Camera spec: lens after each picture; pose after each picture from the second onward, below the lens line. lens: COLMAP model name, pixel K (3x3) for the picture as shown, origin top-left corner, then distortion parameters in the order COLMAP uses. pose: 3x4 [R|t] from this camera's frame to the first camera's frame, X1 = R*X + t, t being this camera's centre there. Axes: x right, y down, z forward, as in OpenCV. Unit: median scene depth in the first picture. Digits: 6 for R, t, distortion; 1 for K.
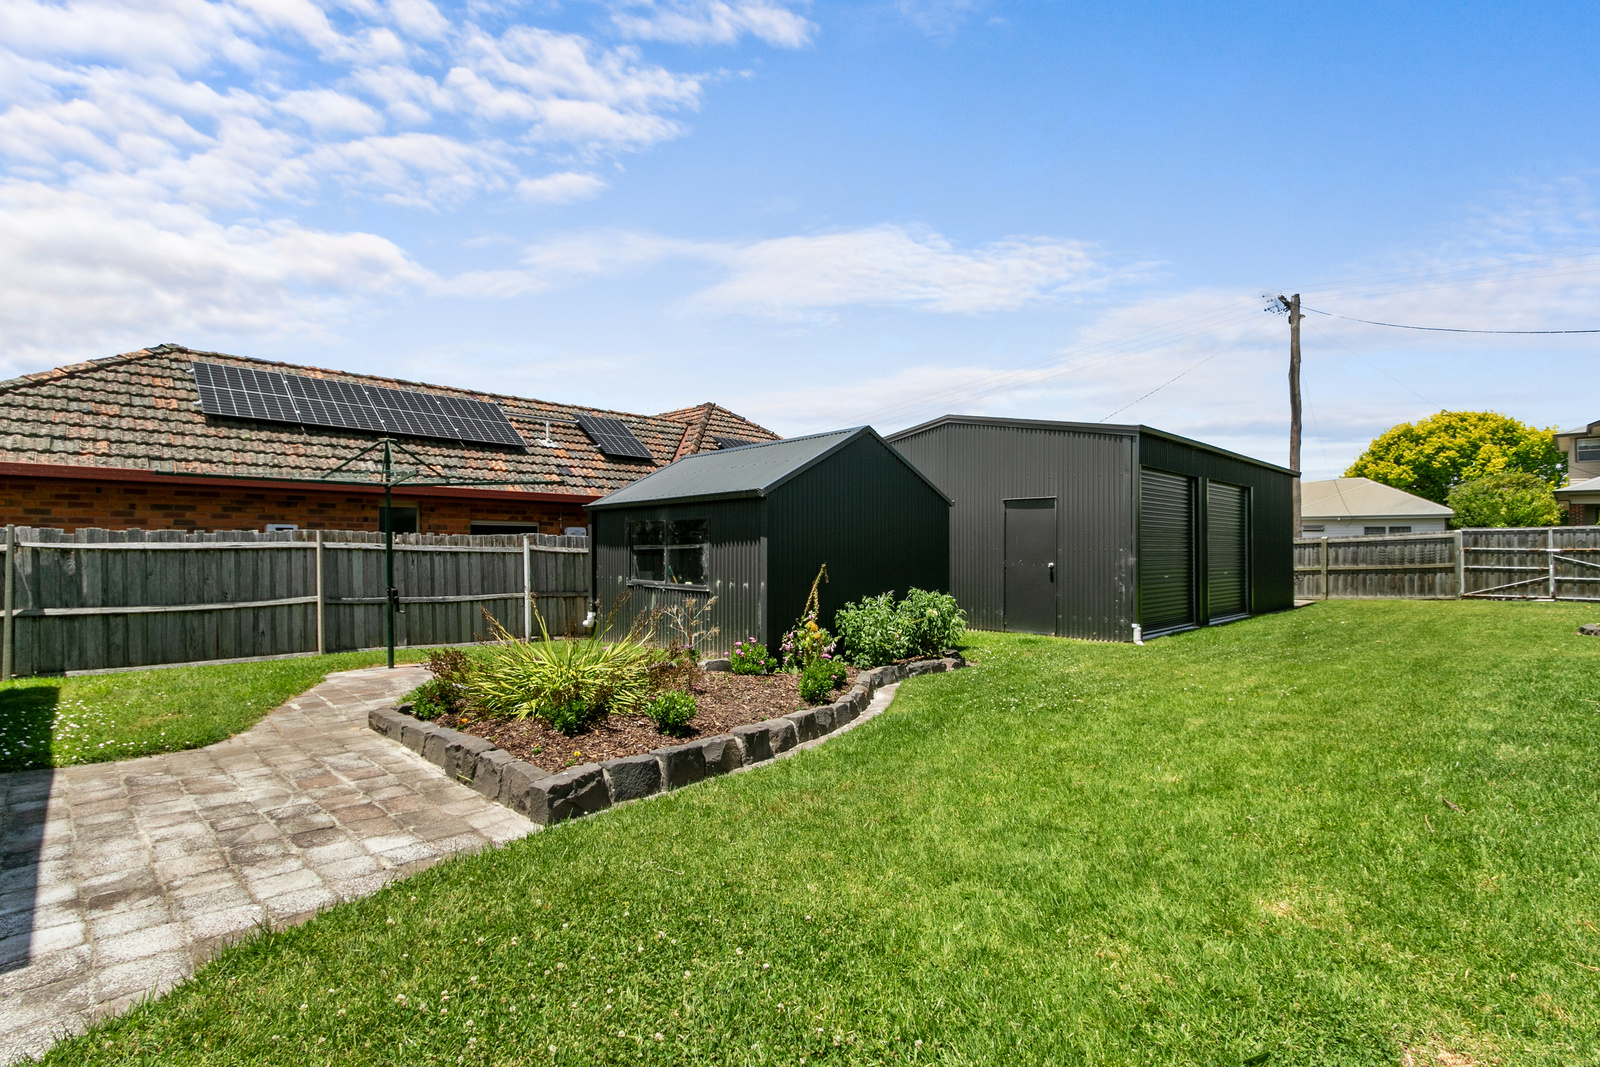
lens RADIAL K [[732.9, 0, 777.3], [0, 732.9, 535.9], [0, 0, 1]] dist [0.000317, -0.000042]
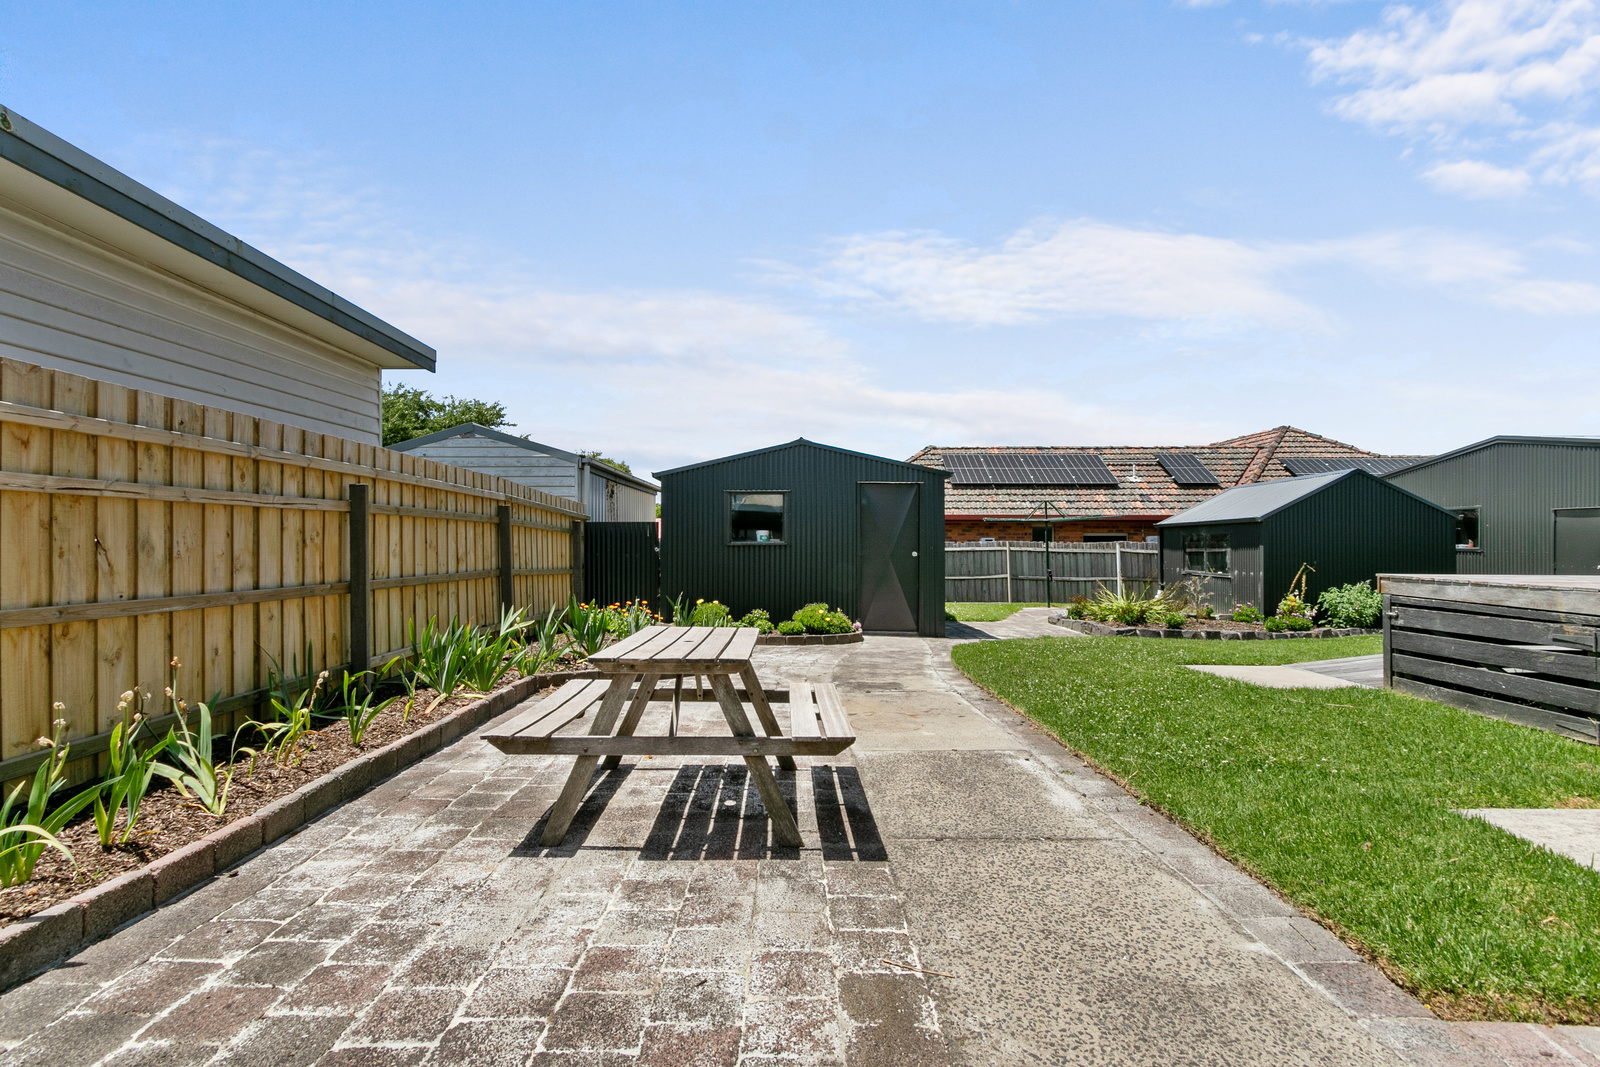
lens RADIAL K [[732.9, 0, 777.3], [0, 732.9, 535.9], [0, 0, 1]] dist [0.000317, -0.000042]
pose [[0.709784, -0.009398, -0.704356, 0.264728], [0.010598, 0.999940, -0.002663, -0.018809], [0.704339, -0.005575, 0.709842, -0.683265]]
